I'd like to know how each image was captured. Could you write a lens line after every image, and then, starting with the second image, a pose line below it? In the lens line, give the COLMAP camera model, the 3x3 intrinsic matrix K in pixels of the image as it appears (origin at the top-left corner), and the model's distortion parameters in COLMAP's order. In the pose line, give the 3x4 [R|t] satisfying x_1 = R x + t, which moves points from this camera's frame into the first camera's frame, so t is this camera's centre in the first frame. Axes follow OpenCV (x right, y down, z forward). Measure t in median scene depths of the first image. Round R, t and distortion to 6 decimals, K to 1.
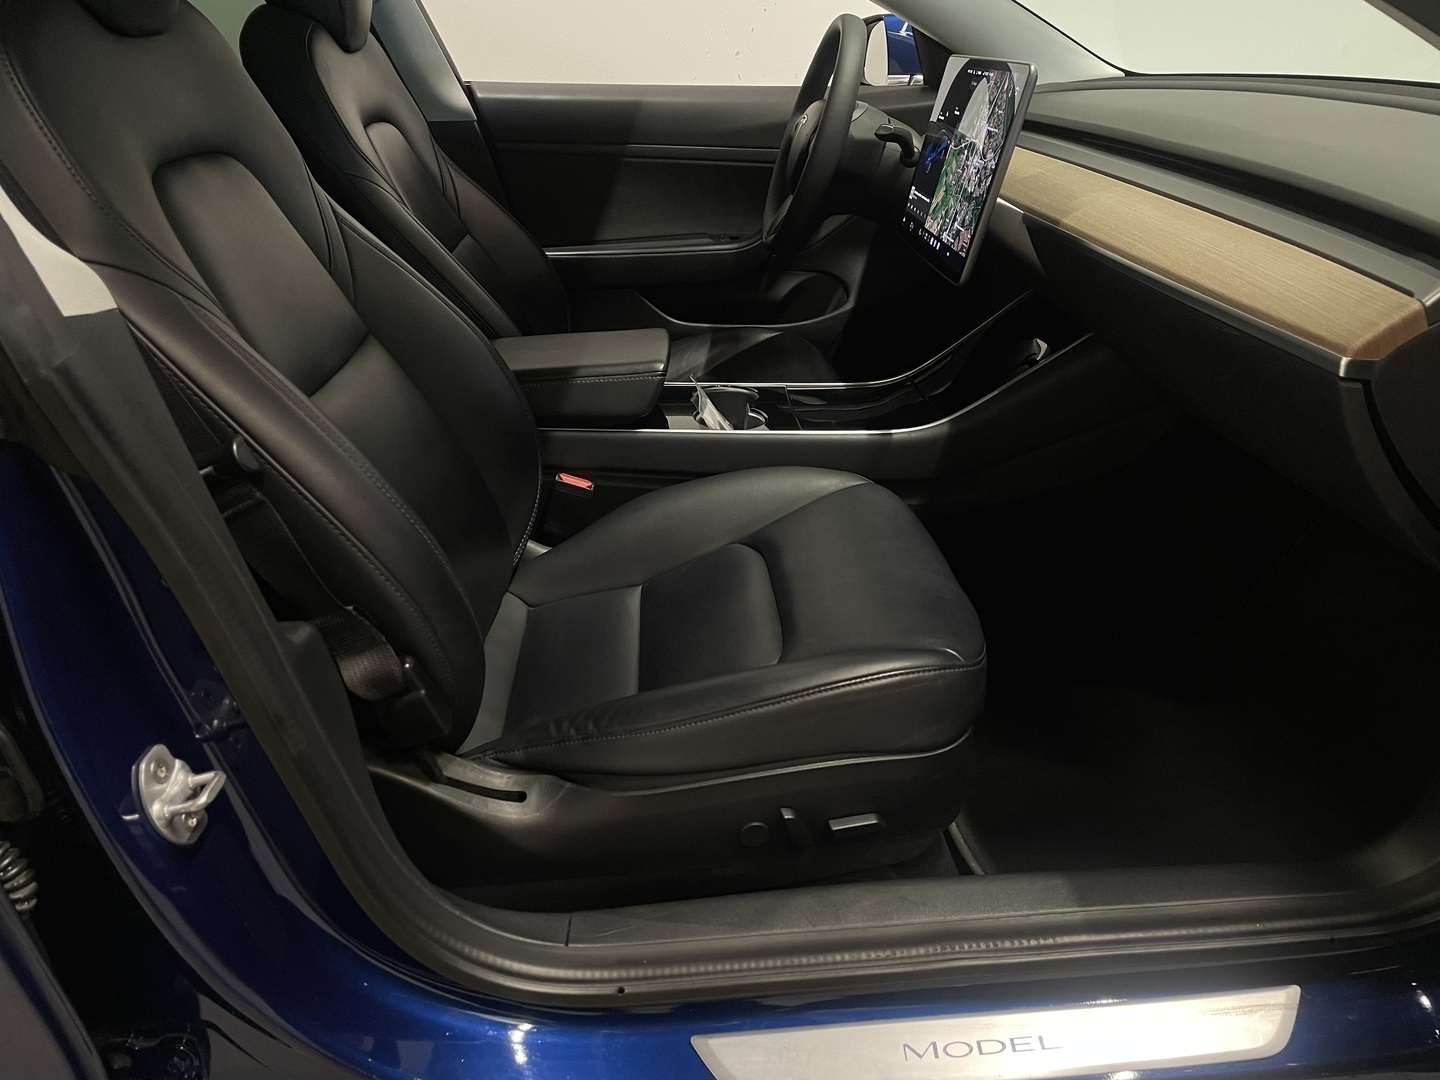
lens RADIAL K [[1078.4, 0, 715.8], [0, 1078.4, 531.9], [0, 0, 1]] dist [0.080542, -0.100611]
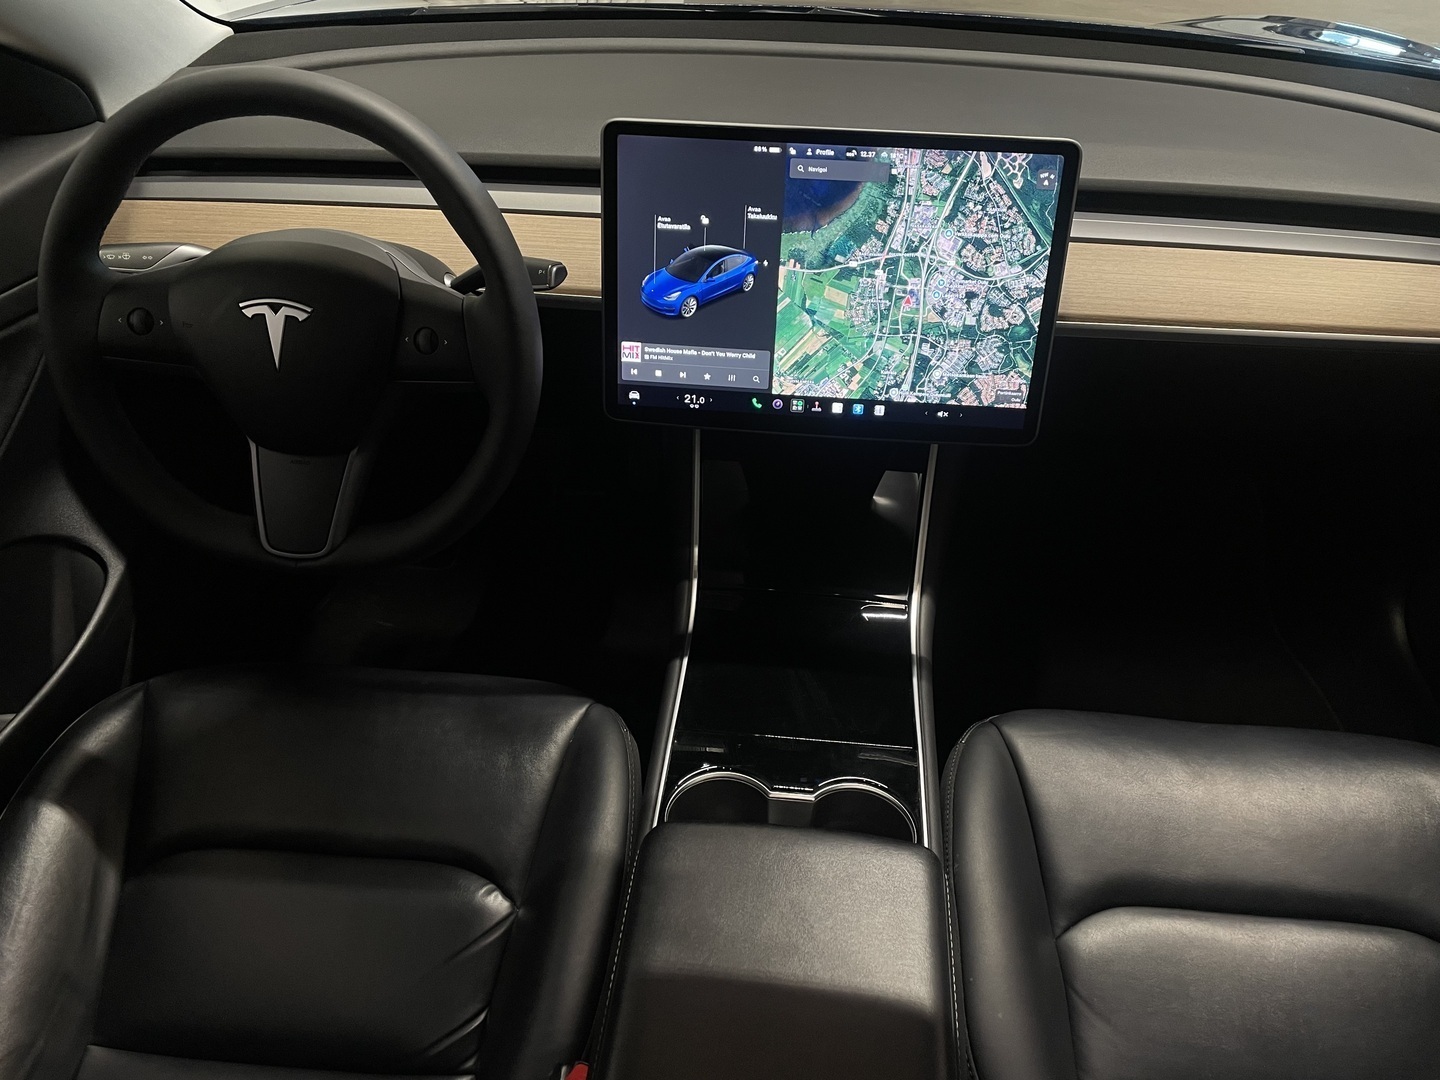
lens RADIAL K [[1078.4, 0, 730.4], [0, 1078.4, 547.0], [0, 0, 1]] dist [0.080542, -0.100611]
pose [[0.132119, -0.589058, 0.797217, -0.399340], [0.398871, 0.767872, 0.501272, -0.580608], [-0.907439, 0.251759, 0.336409, 0.893384]]
